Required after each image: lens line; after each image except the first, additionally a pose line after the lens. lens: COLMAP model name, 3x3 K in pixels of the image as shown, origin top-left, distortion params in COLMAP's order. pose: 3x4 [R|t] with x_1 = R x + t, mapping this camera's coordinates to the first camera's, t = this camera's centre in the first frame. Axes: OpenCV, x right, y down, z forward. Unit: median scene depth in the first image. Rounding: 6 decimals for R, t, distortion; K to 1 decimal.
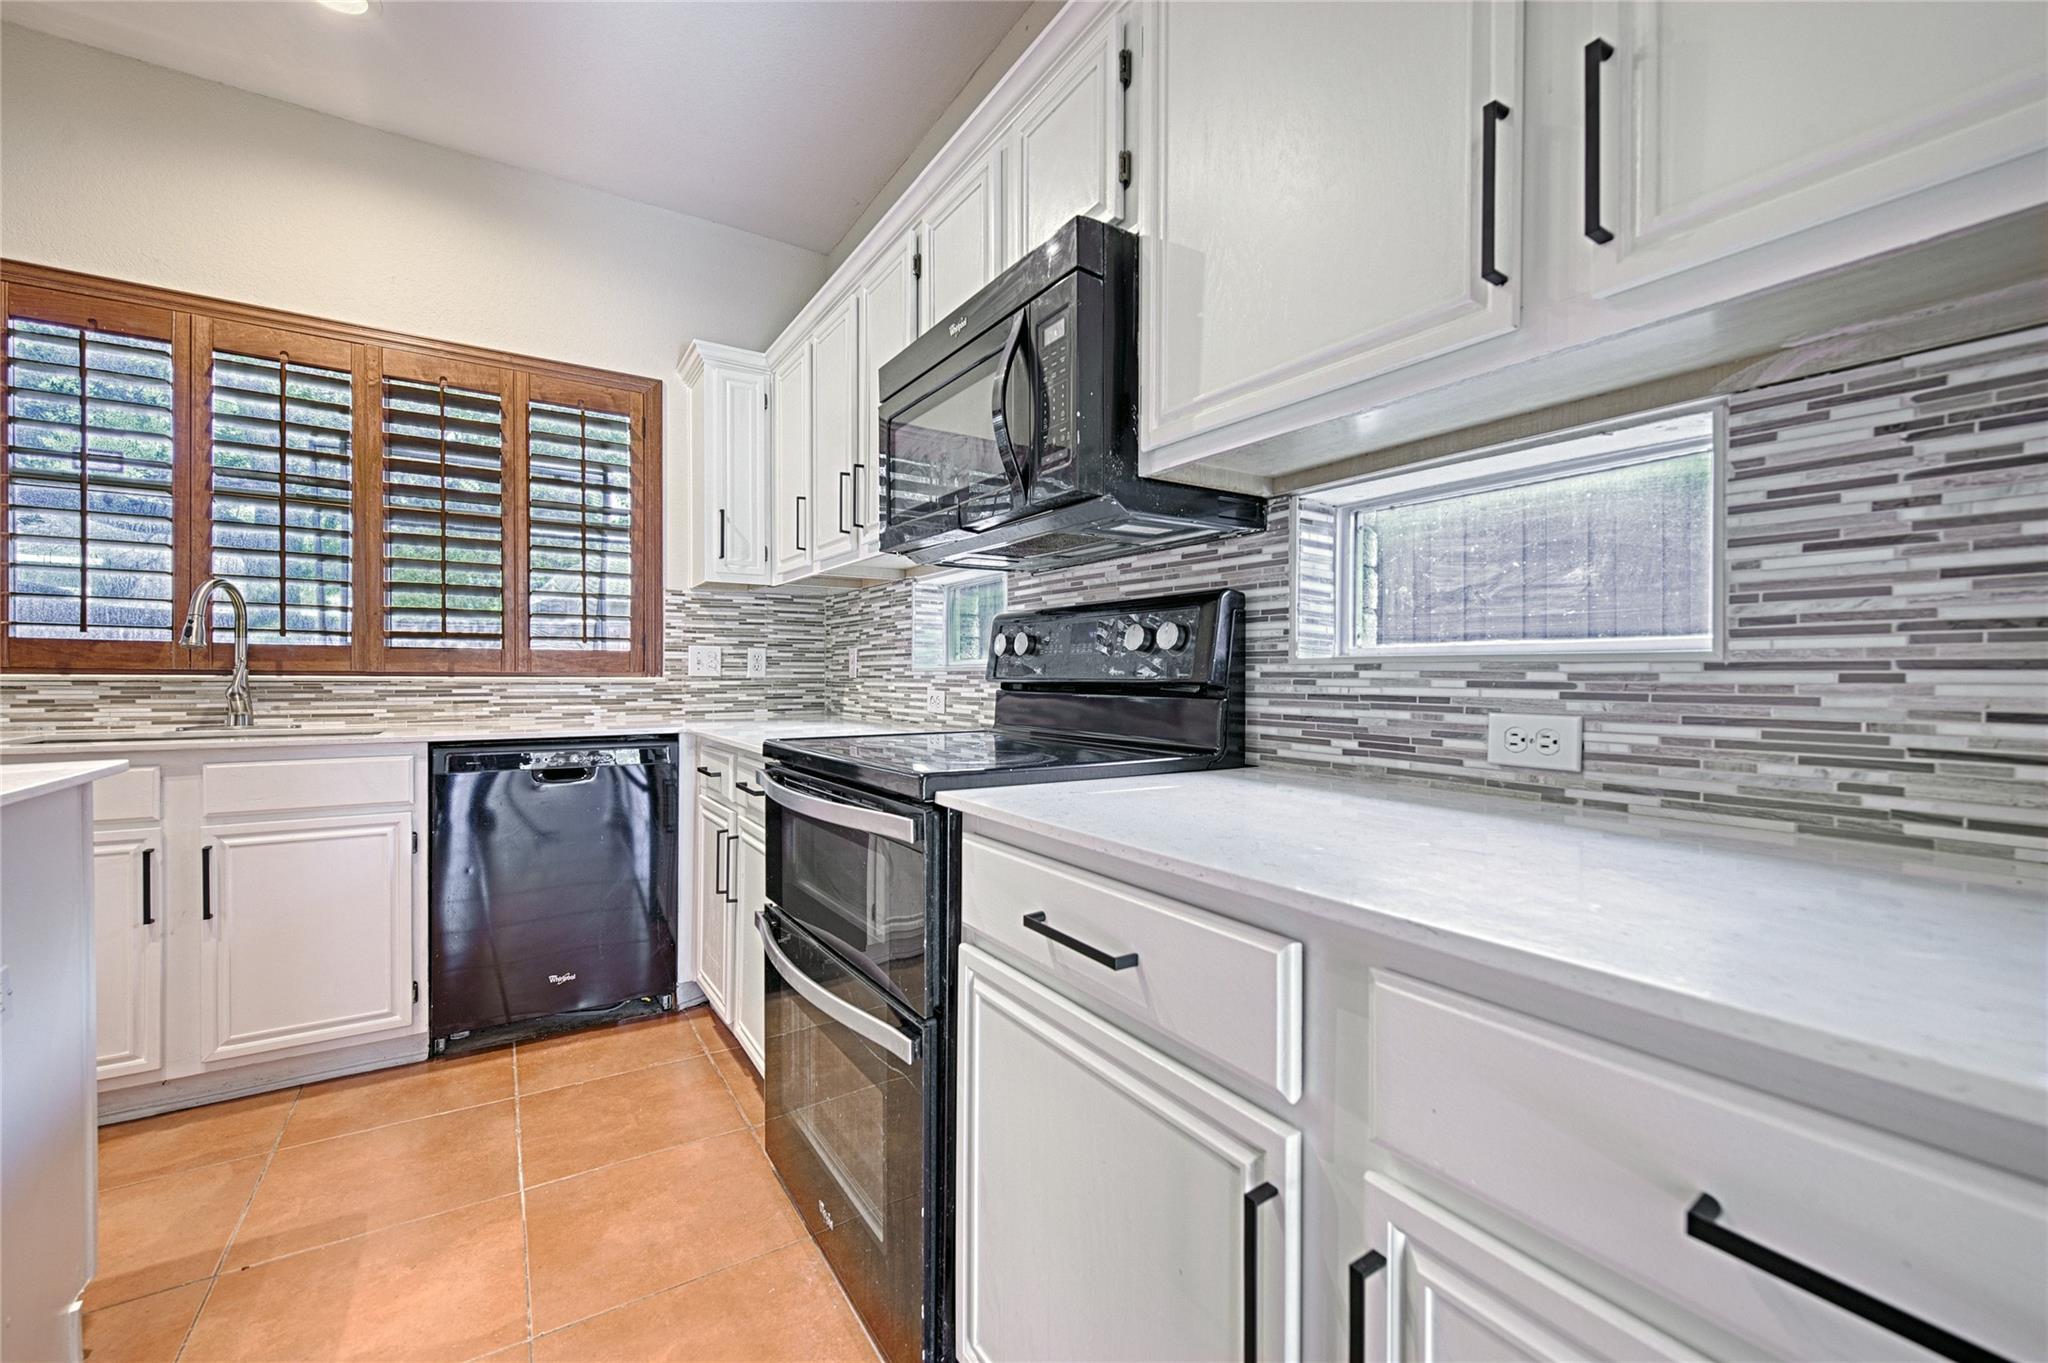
lens RADIAL K [[835.1, 0, 1024.0], [0, 835.1, 680.4], [0, 0, 1]] dist [0.012376, -0.000977]
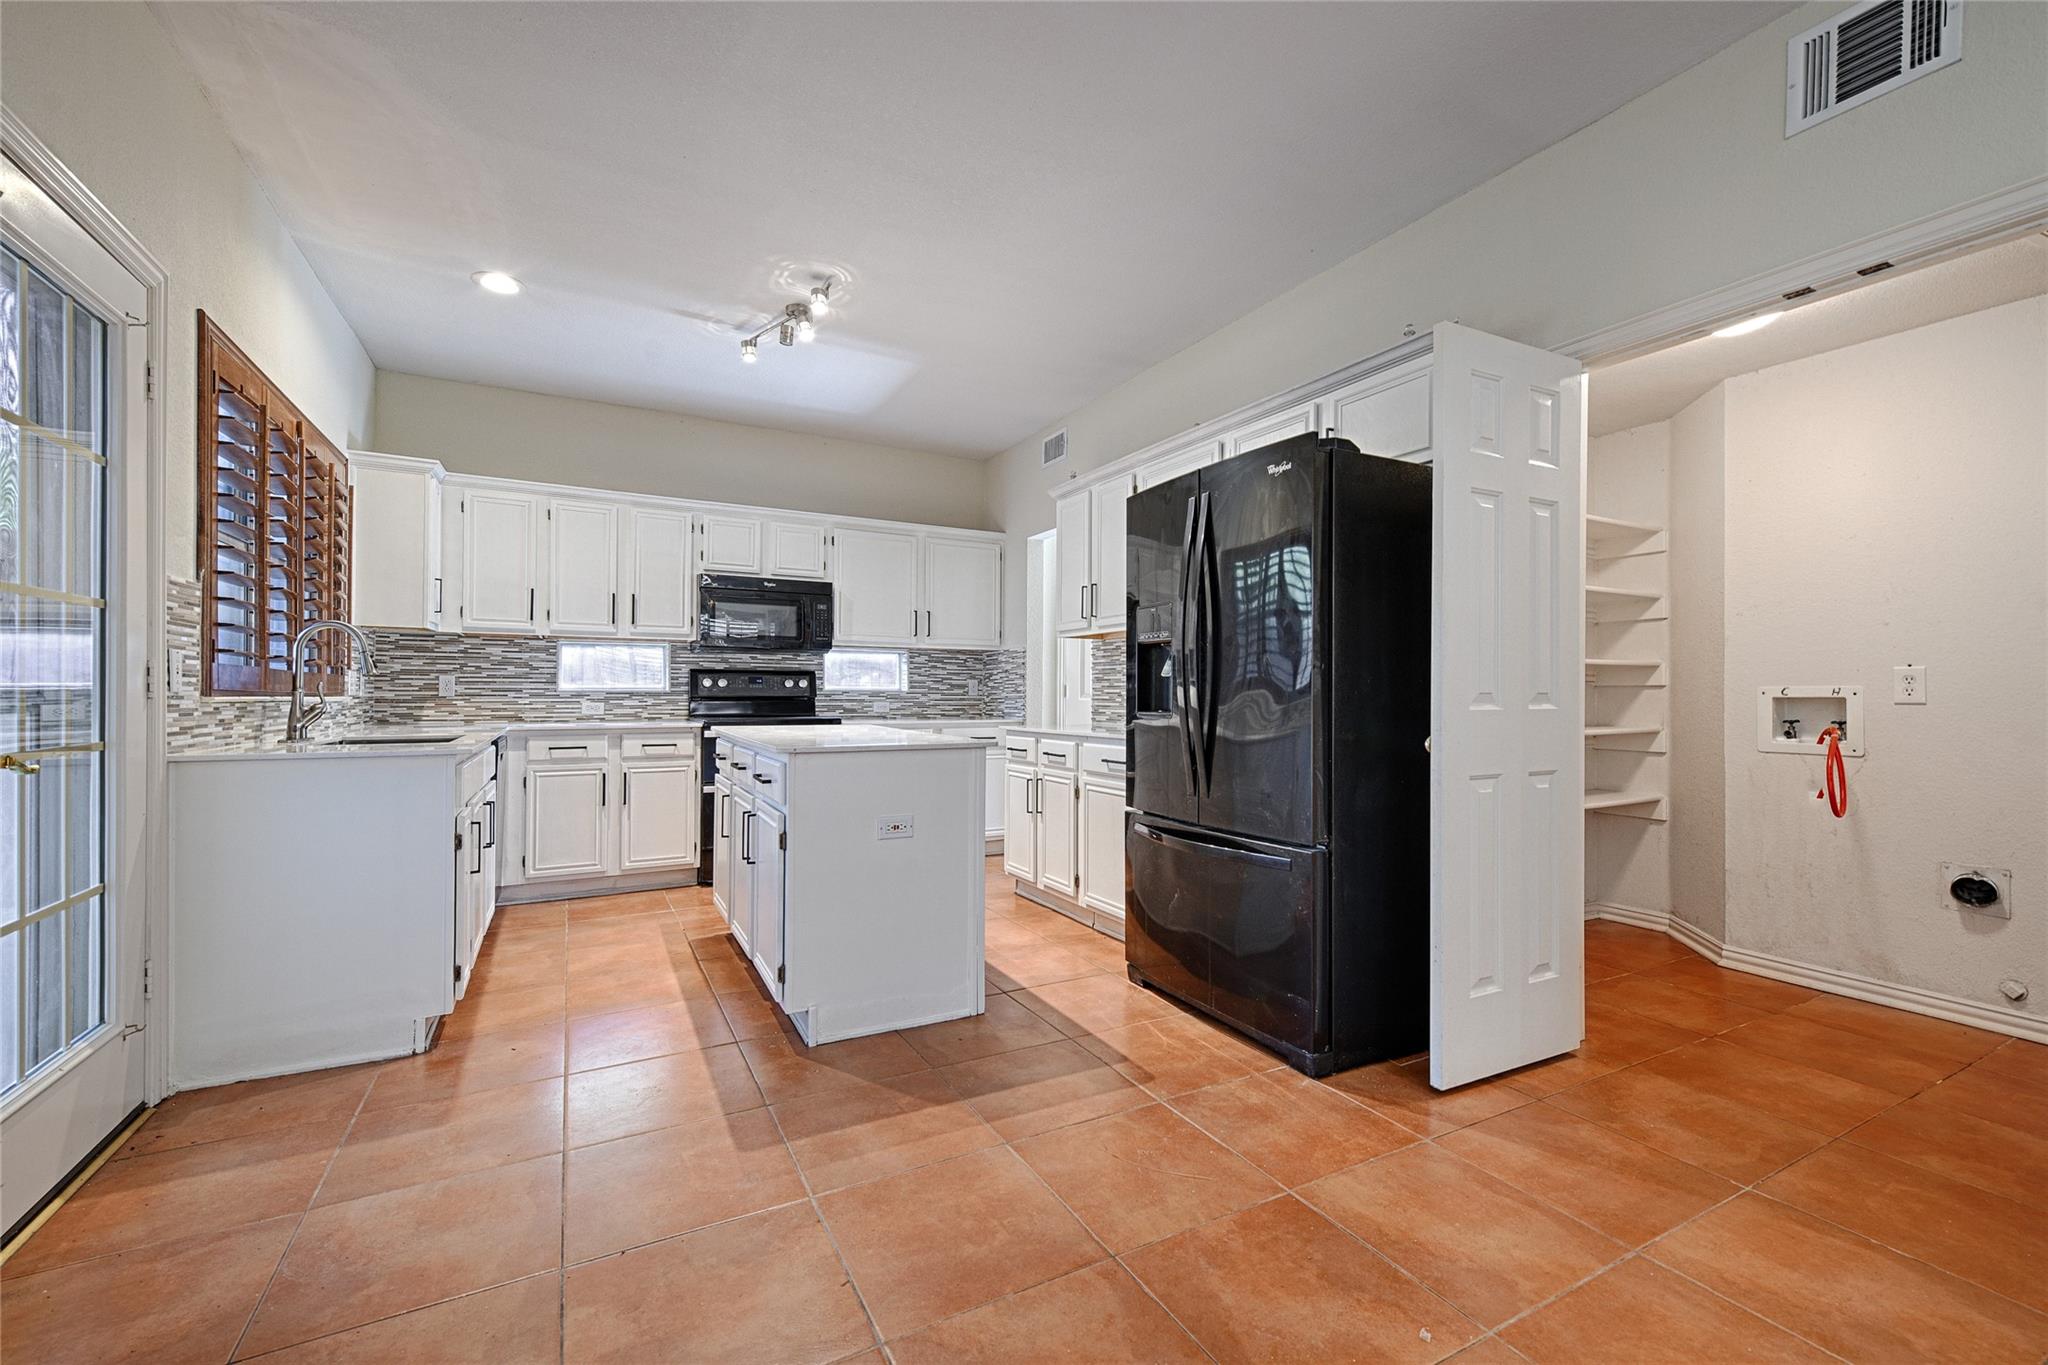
lens RADIAL K [[858.9, 0, 1026.1], [0, 858.9, 689.8], [0, 0, 1]] dist [0.009427, -0.002641]
pose [[0.075542, 0.001550, 0.997141, -1.998430], [0.003921, 0.999991, -0.001851, -0.009511], [-0.997135, 0.004049, 0.075535, -0.128107]]
